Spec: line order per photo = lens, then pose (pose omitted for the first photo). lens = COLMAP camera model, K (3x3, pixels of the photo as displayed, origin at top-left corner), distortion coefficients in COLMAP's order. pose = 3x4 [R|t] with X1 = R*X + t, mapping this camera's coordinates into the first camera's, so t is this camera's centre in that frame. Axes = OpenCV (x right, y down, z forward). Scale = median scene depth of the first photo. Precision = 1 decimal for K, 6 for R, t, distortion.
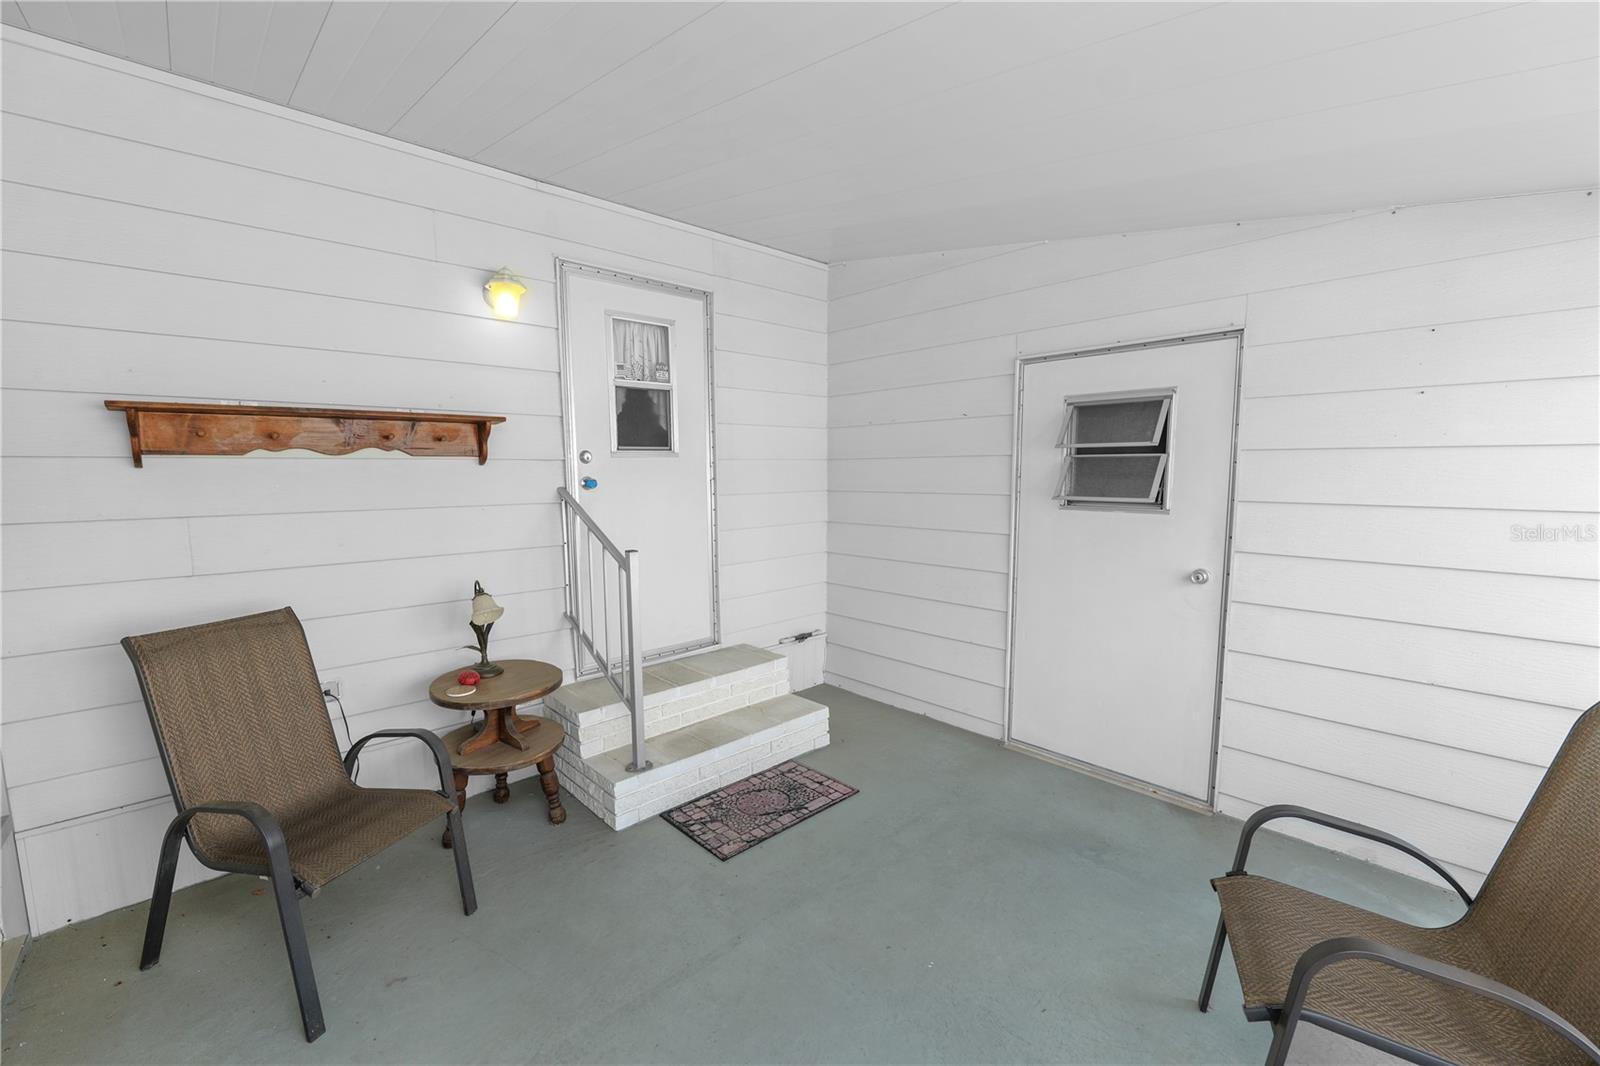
lens RADIAL K [[648.7, 0, 800.0], [0, 648.7, 533.0], [0, 0, 1]] dist [-0.016538, 0.001228]
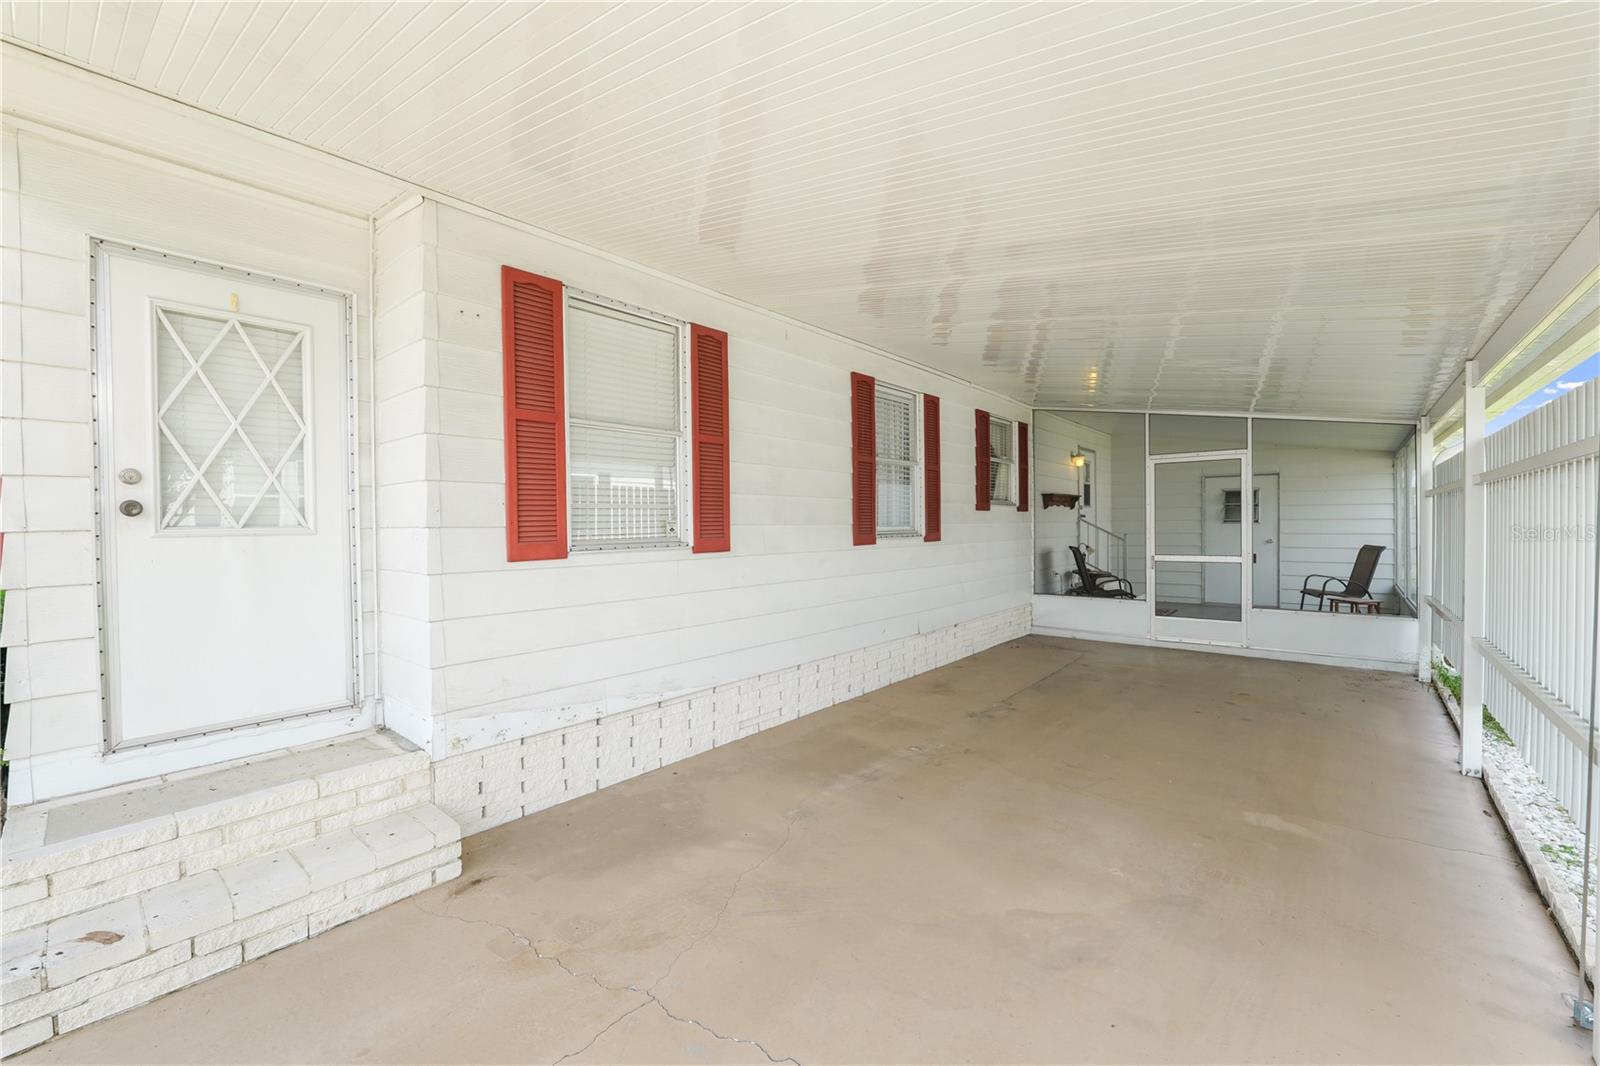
lens RADIAL K [[648.7, 0, 800.0], [0, 648.7, 533.0], [0, 0, 1]] dist [-0.016538, 0.001228]
pose [[0.993159, -0.011678, 0.116185, -2.250415], [0.021262, 0.996439, -0.081590, 0.246936], [-0.114819, 0.083502, 0.989871, -2.097446]]
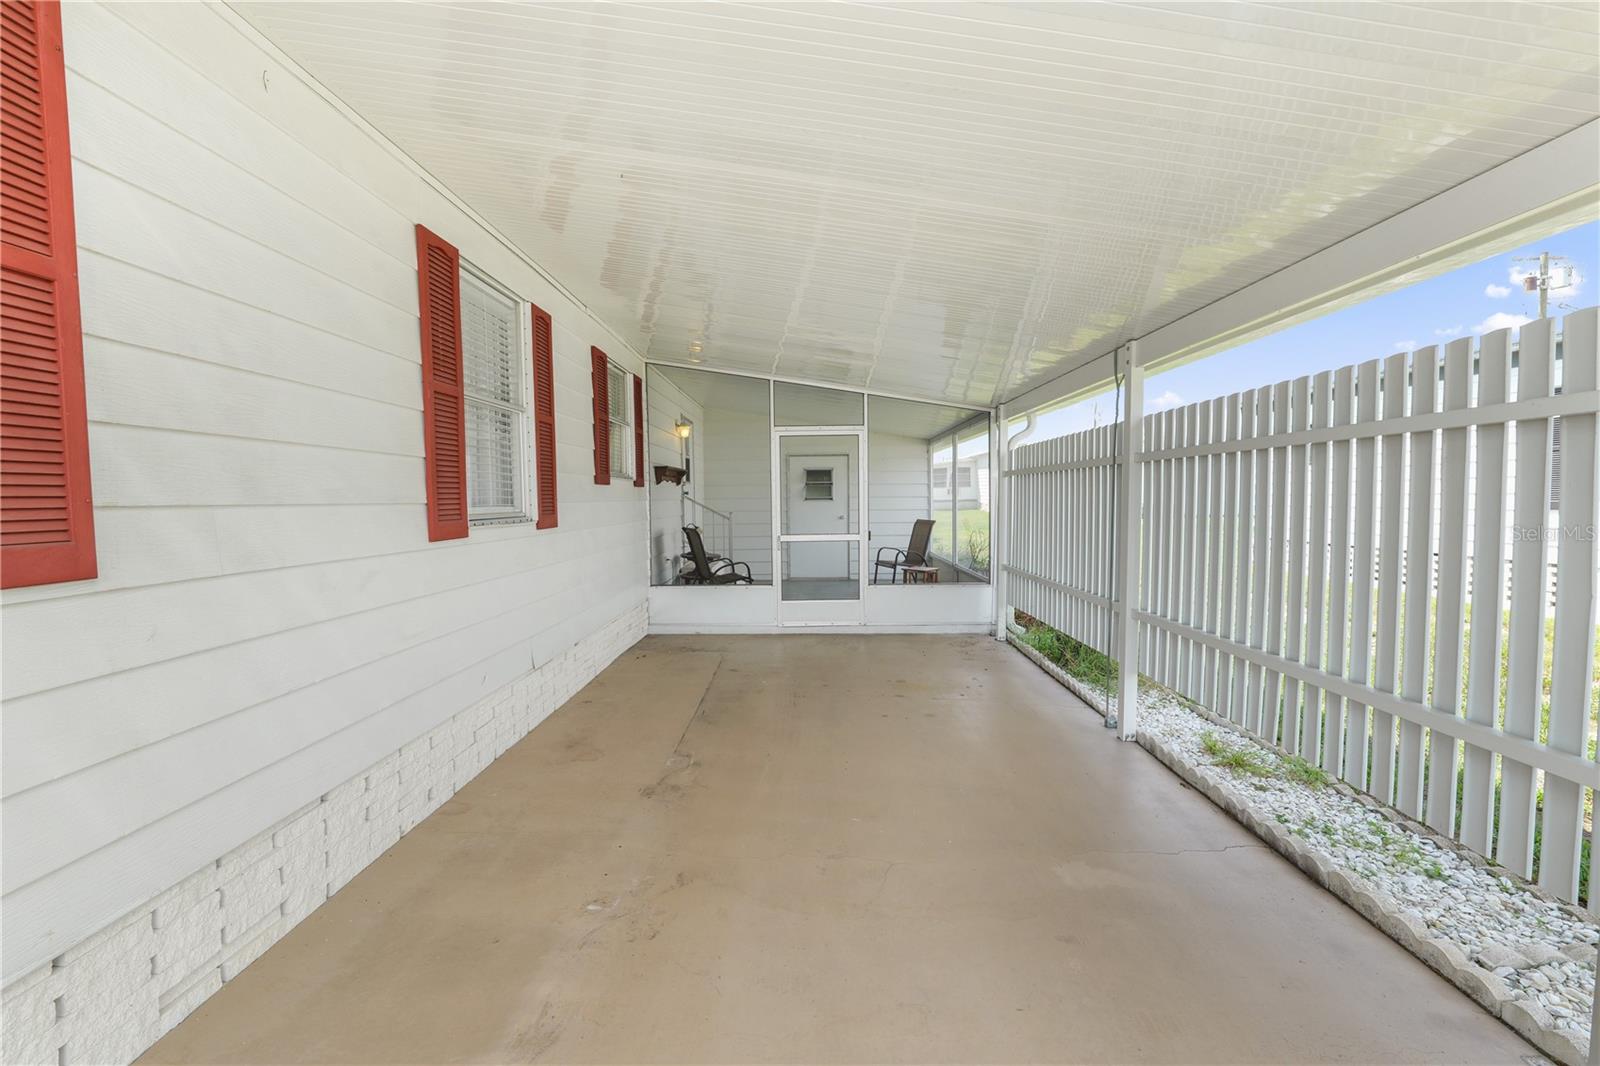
lens RADIAL K [[648.7, 0, 800.0], [0, 648.7, 533.0], [0, 0, 1]] dist [-0.016538, 0.001228]
pose [[0.697658, -0.047209, 0.714873, -2.206167], [0.079977, 0.996722, -0.012229, 0.181070], [-0.711953, 0.065705, 0.699147, -1.426714]]
